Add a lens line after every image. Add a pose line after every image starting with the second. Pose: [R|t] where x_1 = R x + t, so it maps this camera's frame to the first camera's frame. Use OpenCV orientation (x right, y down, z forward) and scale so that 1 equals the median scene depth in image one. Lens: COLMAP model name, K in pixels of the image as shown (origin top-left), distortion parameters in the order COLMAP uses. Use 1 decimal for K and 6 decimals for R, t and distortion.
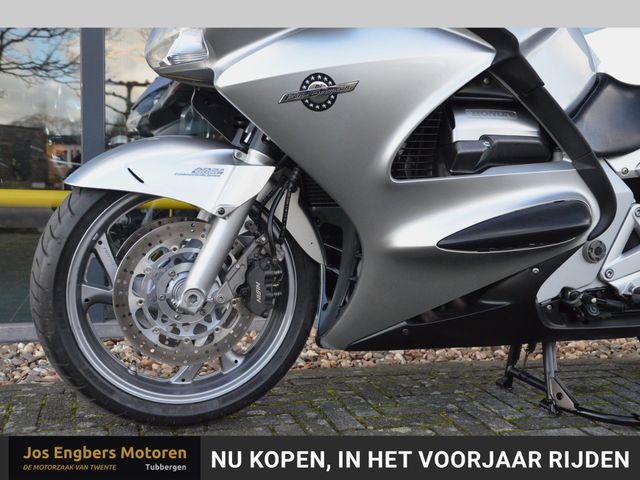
lens RADIAL K [[748.8, 0, 316.5], [0, 748.8, 253.4], [0, 0, 1]] dist [0.008239, 0.000000]
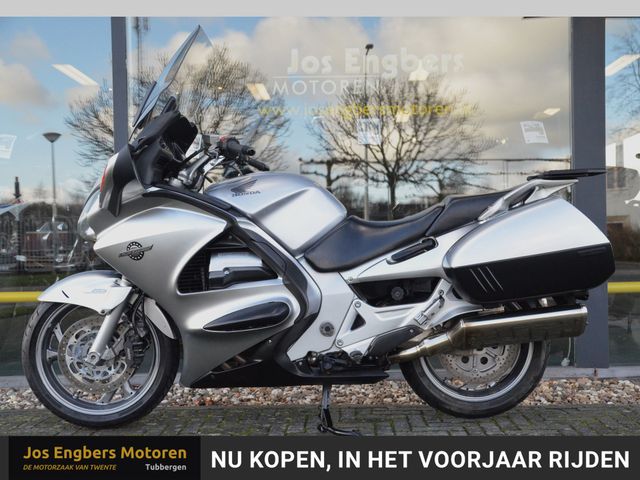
lens RADIAL K [[748.8, 0, 315.6], [0, 748.8, 243.8], [0, 0, 1]] dist [0.008239, 0.000000]
pose [[0.948696, -0.044432, -0.313053, 0.964213], [0.016077, 0.995575, -0.092583, -0.041462], [0.315781, 0.082800, 0.945212, -0.635792]]
